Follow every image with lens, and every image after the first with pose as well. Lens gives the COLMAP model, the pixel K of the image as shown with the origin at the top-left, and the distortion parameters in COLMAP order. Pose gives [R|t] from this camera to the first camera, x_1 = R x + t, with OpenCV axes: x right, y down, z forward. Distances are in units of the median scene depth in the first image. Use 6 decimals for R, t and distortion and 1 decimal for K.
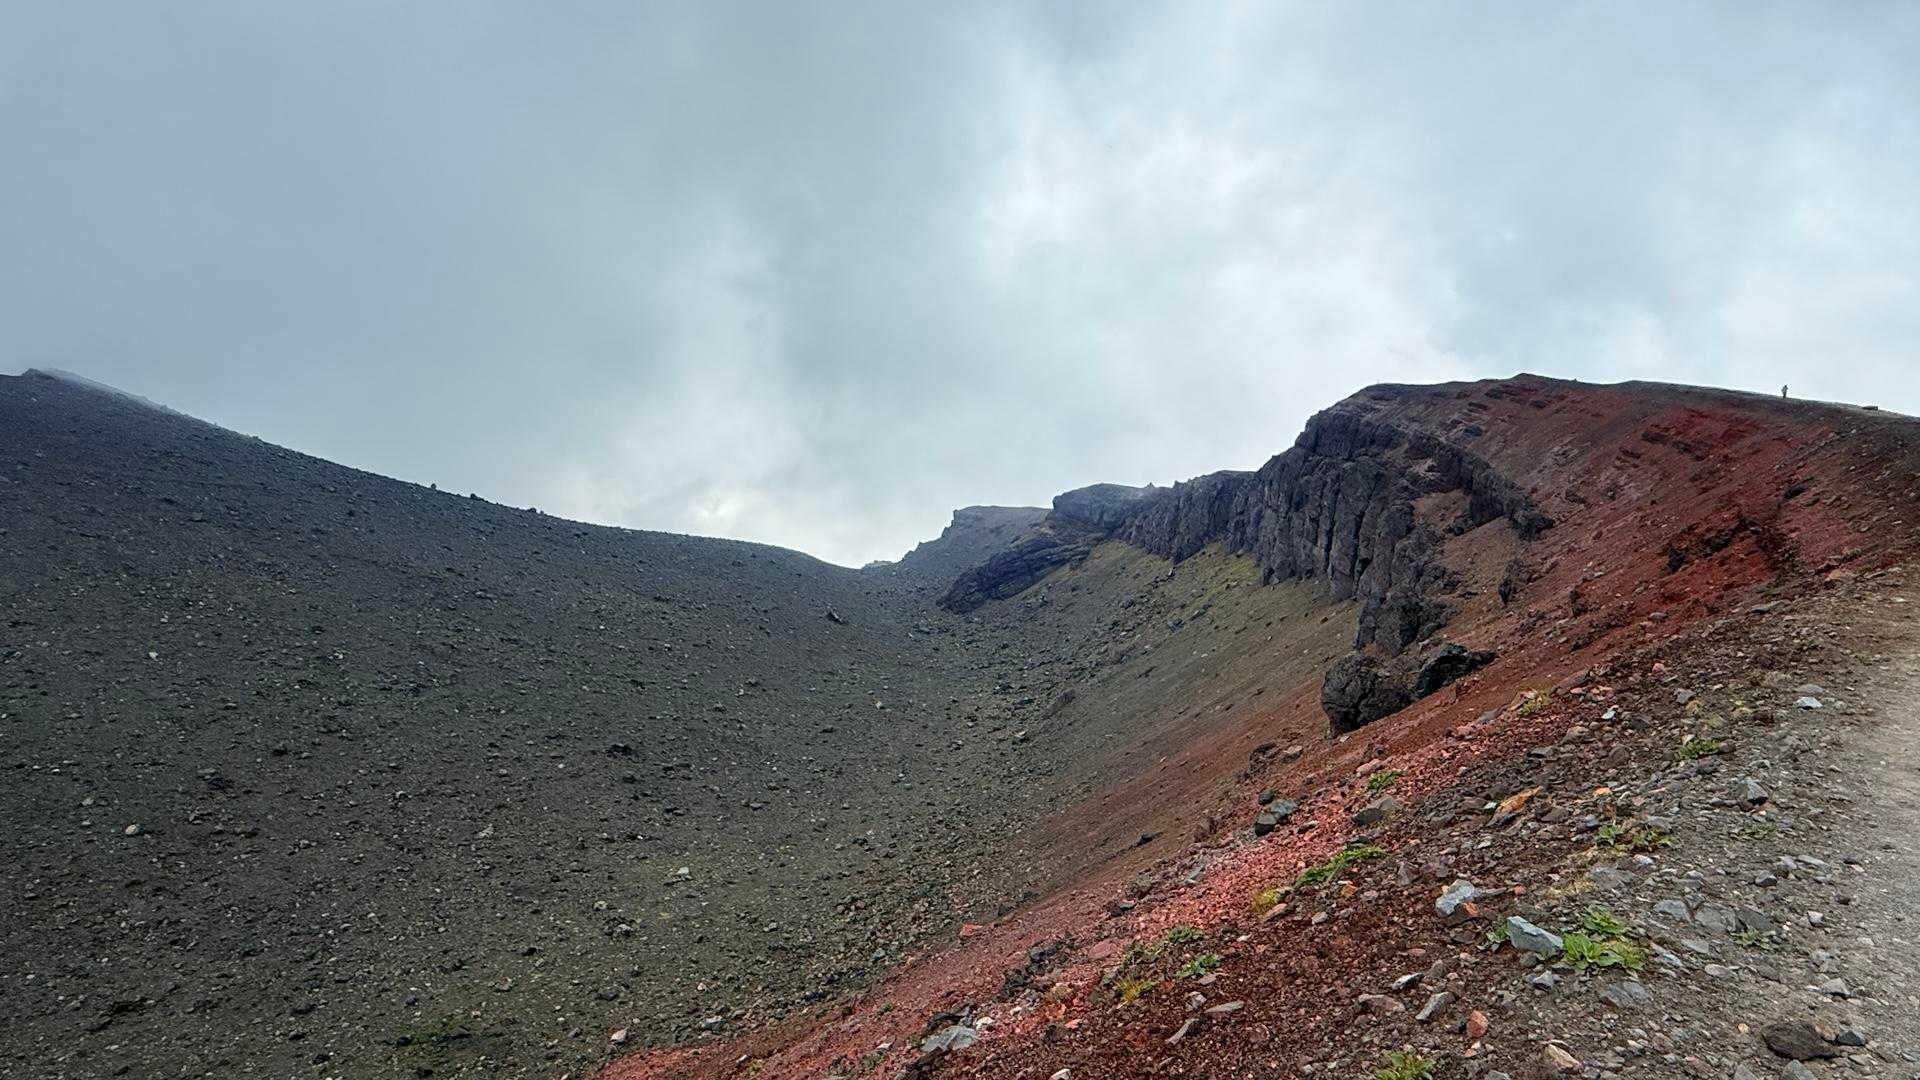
lens RADIAL K [[1022.8, 0, 960.0], [0, 1022.8, 540.0], [0, 0, 1]] dist [0.016024, -0.024675]
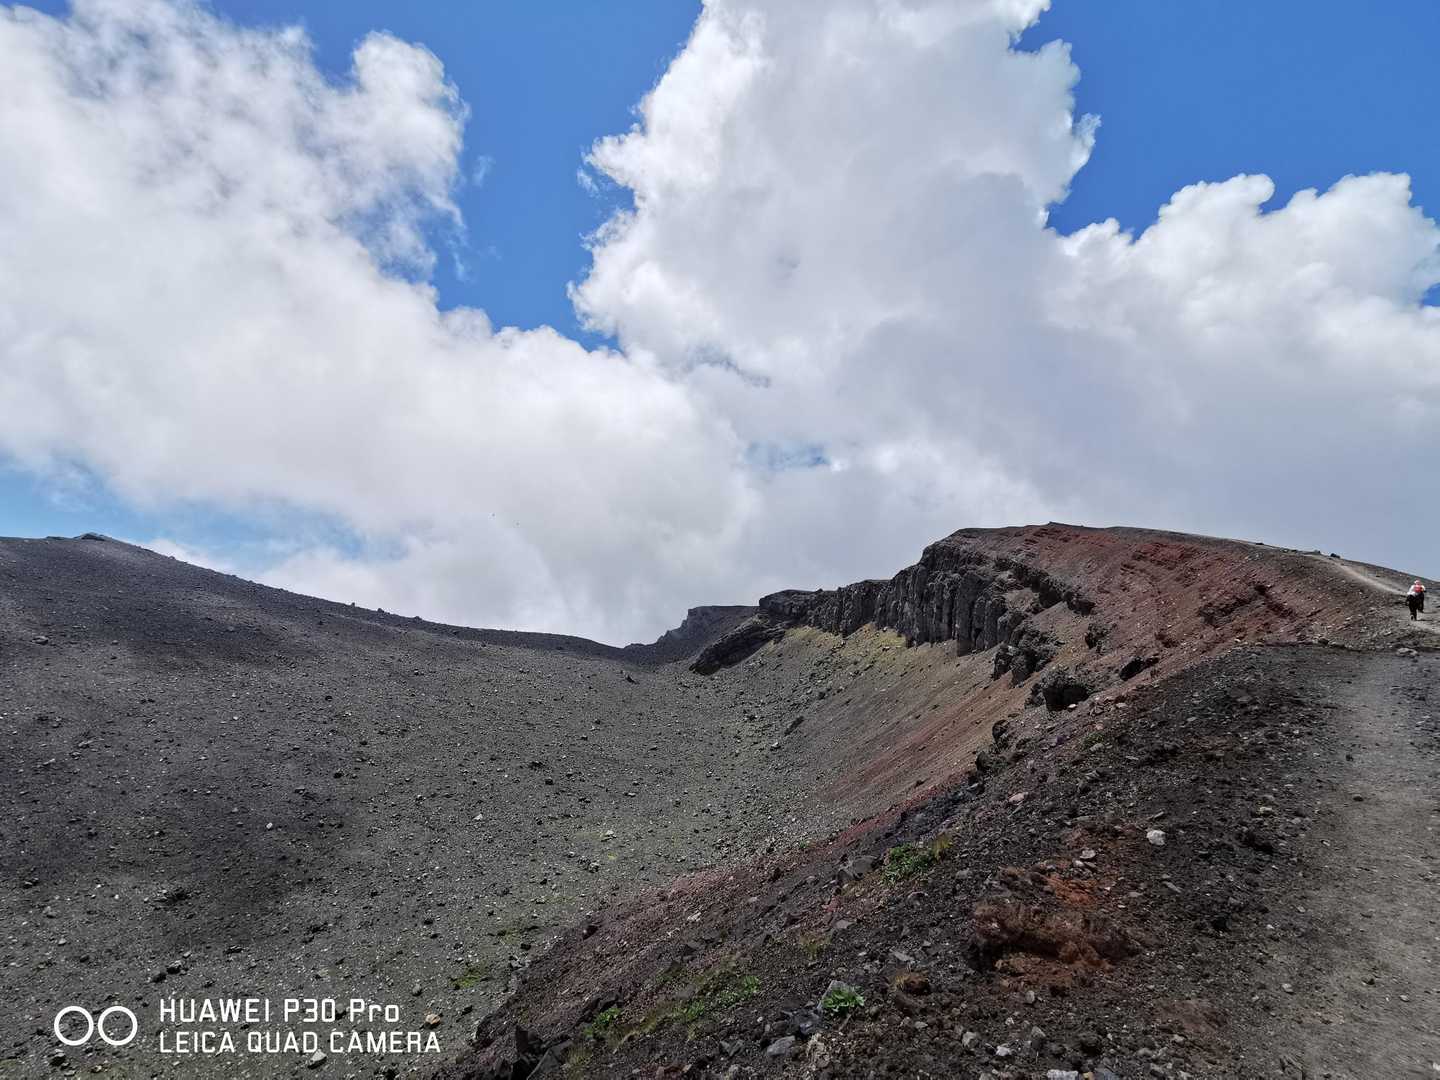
lens RADIAL K [[670.6, 0, 720.0], [0, 670.6, 540.0], [0, 0, 1]] dist [0.004378, 0.000442]
pose [[0.995474, -0.022521, 0.092330, -0.133228], [0.034375, 0.991065, -0.128876, 0.001016], [-0.088602, 0.131466, 0.987353, -0.104957]]
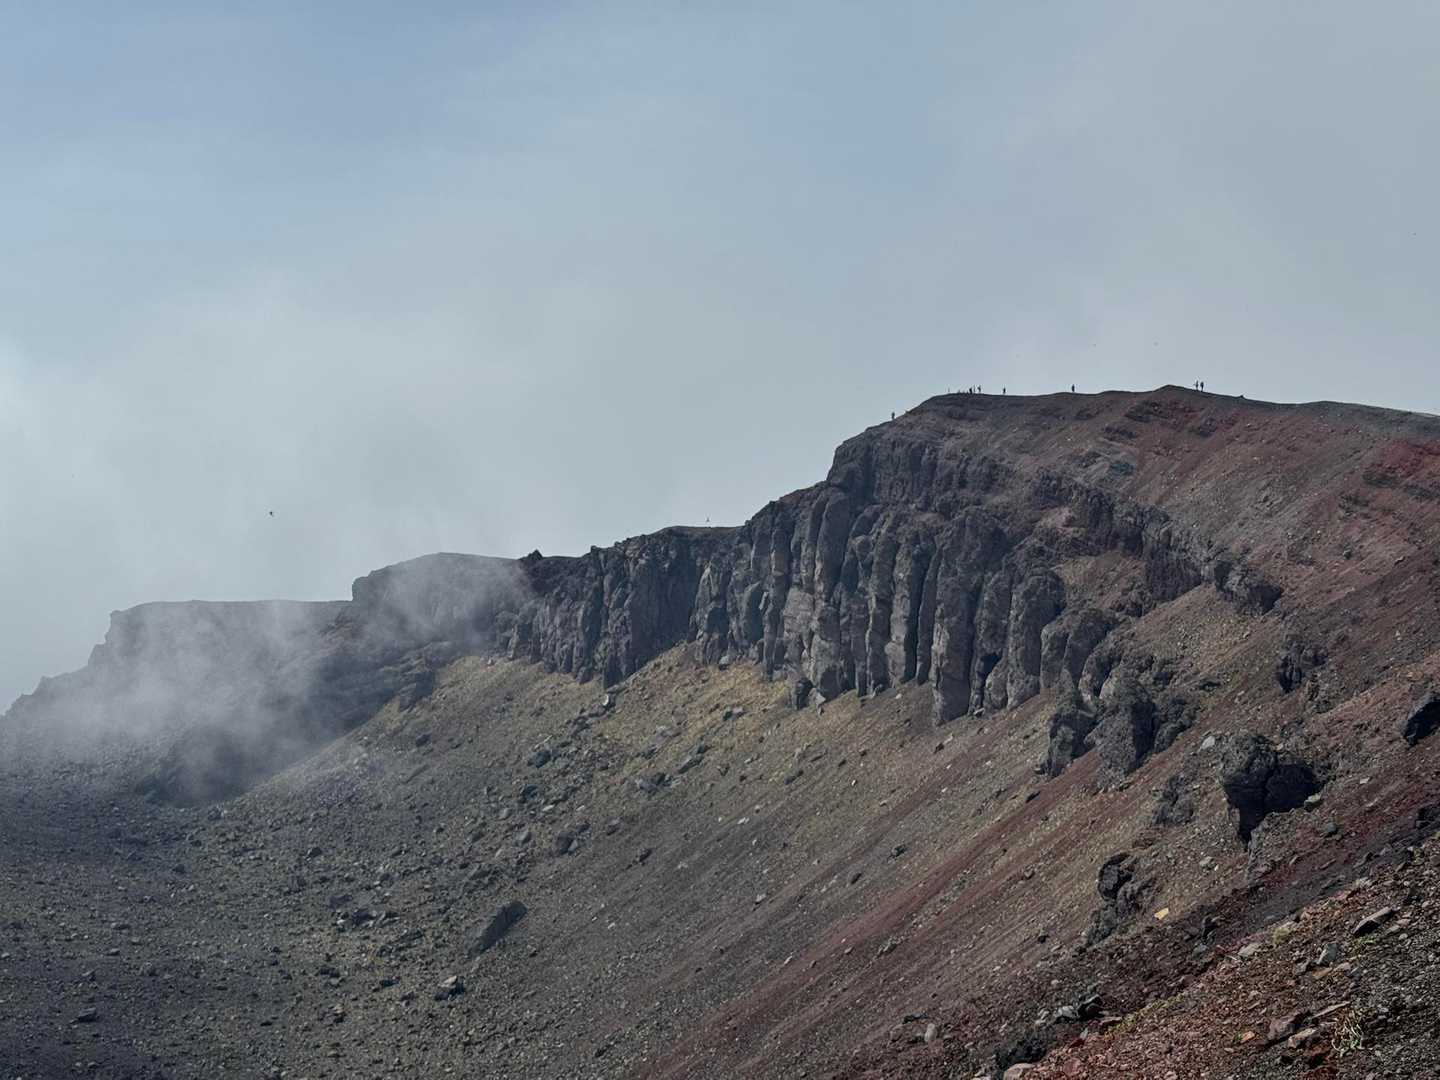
lens RADIAL K [[2013.9, 0, 720.0], [0, 2013.9, 540.0], [0, 0, 1]] dist [0.147578, -0.060460]
pose [[0.933190, -0.022530, 0.358675, -0.232402], [0.043970, 0.997693, -0.051728, 0.003664], [-0.356682, 0.064043, 0.932028, -0.182203]]
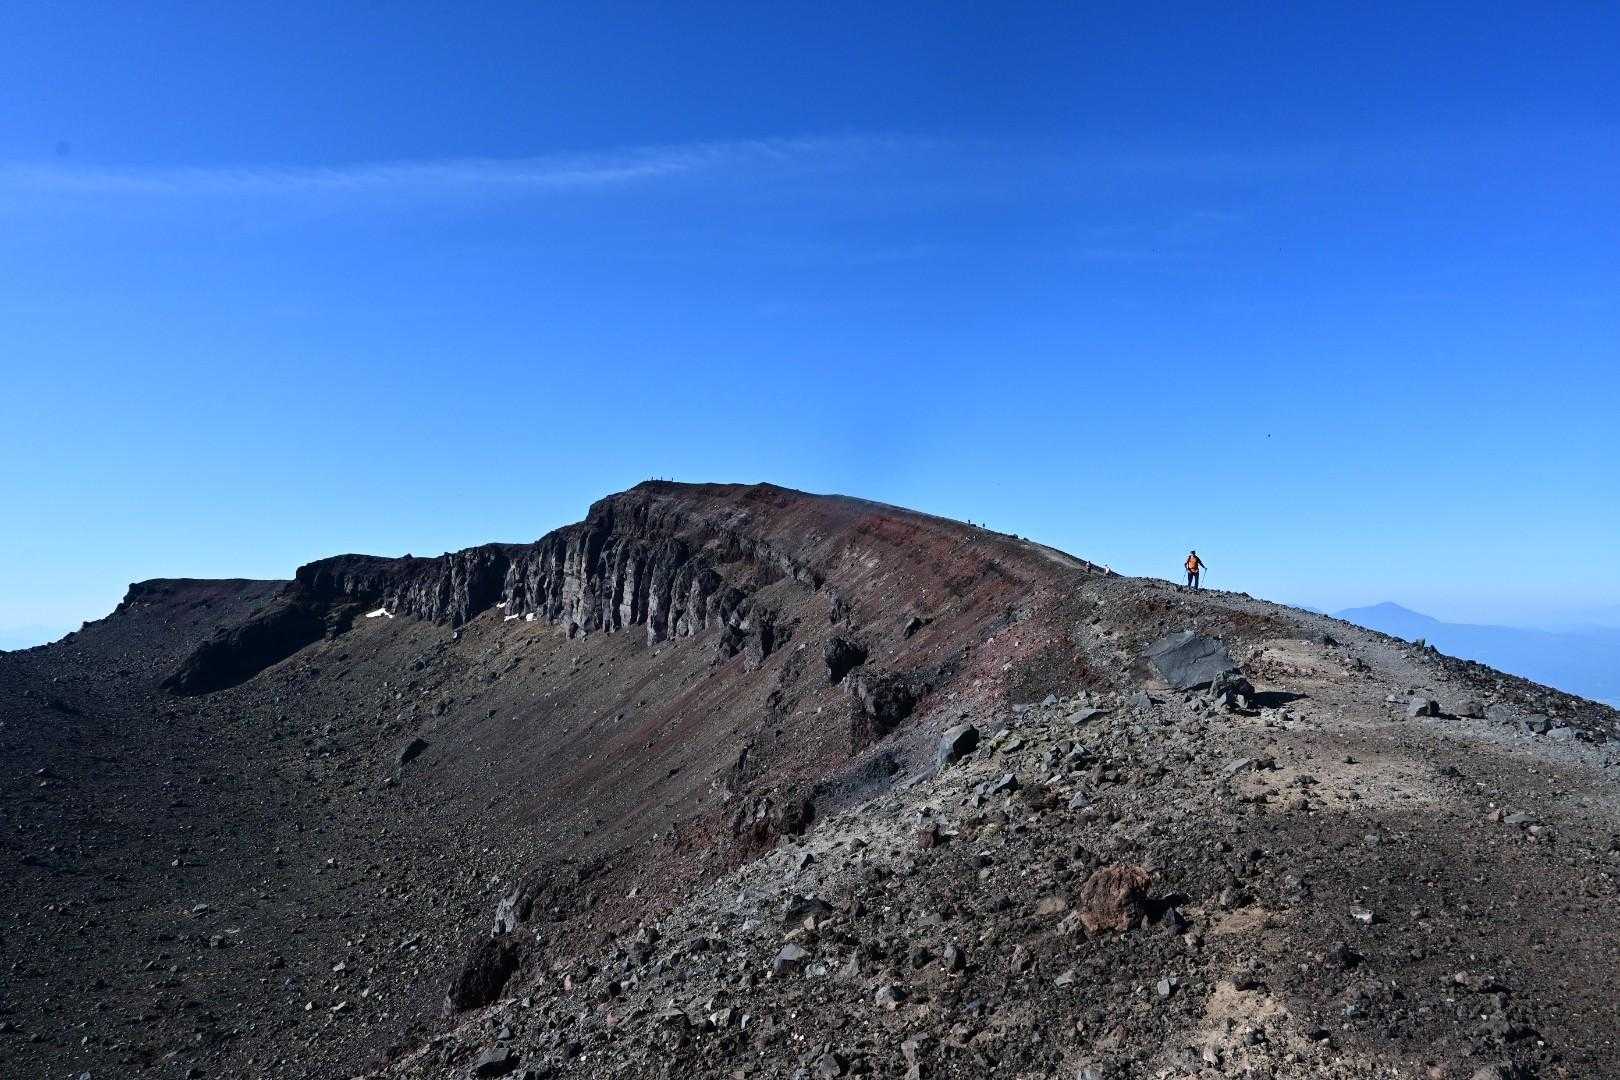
lens RADIAL K [[1113.6, 0, 810.0], [0, 1113.6, 540.0], [0, 0, 1]] dist [0.003203, -0.001055]
pose [[0.784808, 0.008526, 0.619681, -0.369610], [0.031933, 0.998021, -0.054173, 0.010001], [-0.618916, 0.062304, 0.782982, -0.278792]]
